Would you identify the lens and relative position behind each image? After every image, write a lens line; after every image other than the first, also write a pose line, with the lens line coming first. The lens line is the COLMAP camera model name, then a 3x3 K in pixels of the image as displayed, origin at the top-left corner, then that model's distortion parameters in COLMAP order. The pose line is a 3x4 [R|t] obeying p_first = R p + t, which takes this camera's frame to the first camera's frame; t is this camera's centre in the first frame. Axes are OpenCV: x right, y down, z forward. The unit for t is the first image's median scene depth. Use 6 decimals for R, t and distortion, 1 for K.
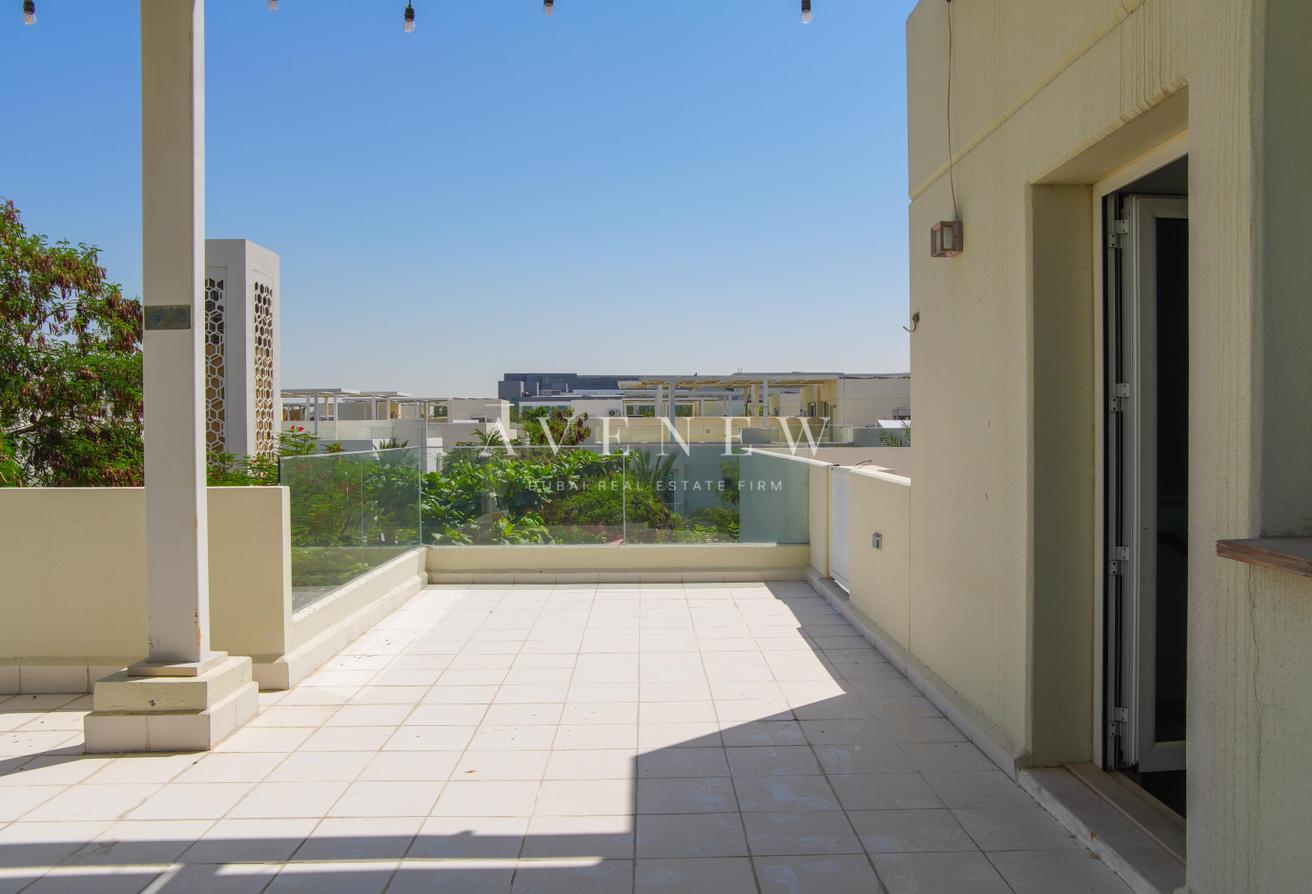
lens RADIAL K [[1000.5, 0, 660.1], [0, 1000.5, 441.4], [0, 0, 1]] dist [-0.096667, 0.090213]
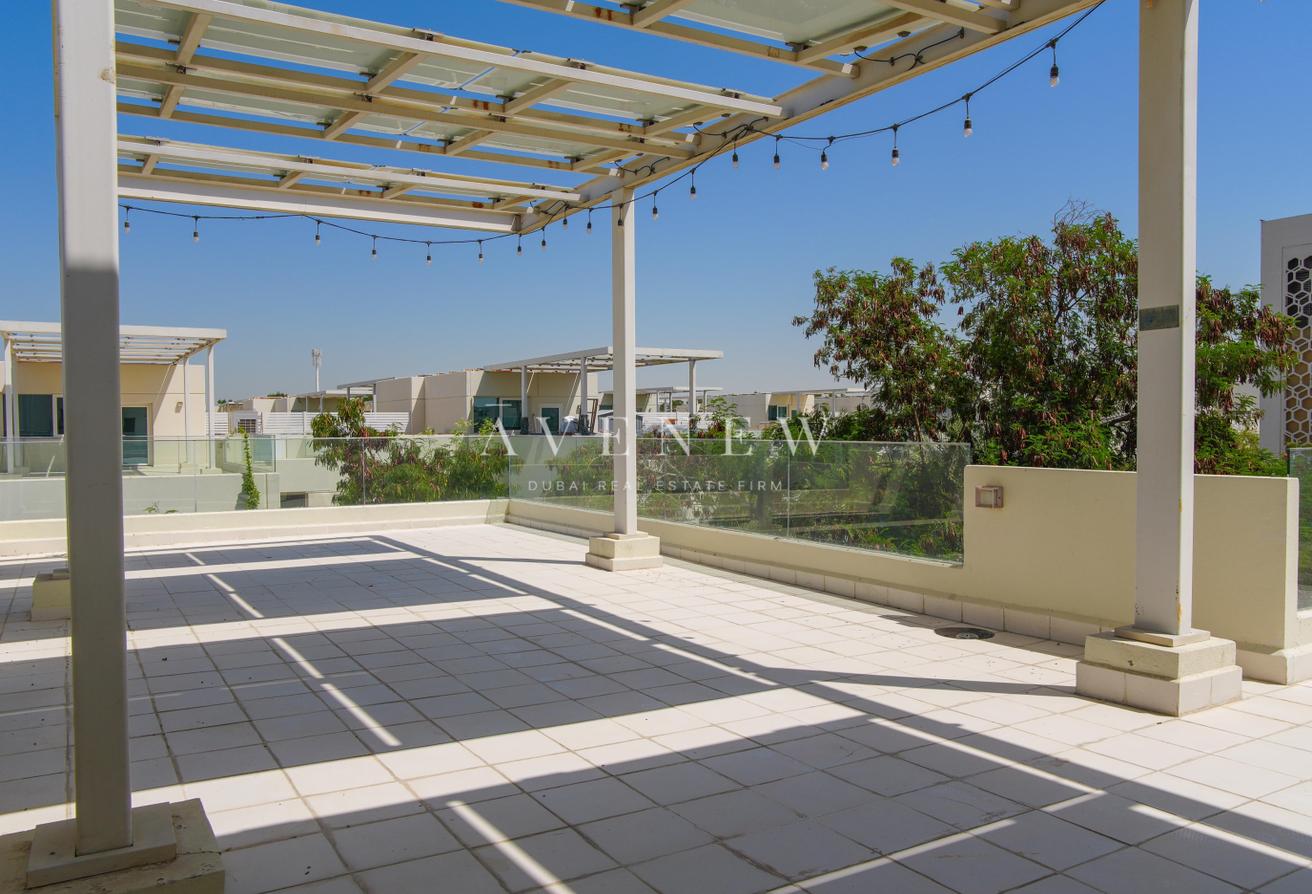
lens RADIAL K [[1000.5, 0, 648.2], [0, 1000.5, 445.0], [0, 0, 1]] dist [-0.096667, 0.090213]
pose [[0.498517, 0.020891, -0.866628, 0.172958], [-0.007713, 0.999777, 0.019664, -0.001779], [0.866846, -0.003119, 0.498567, -0.043519]]
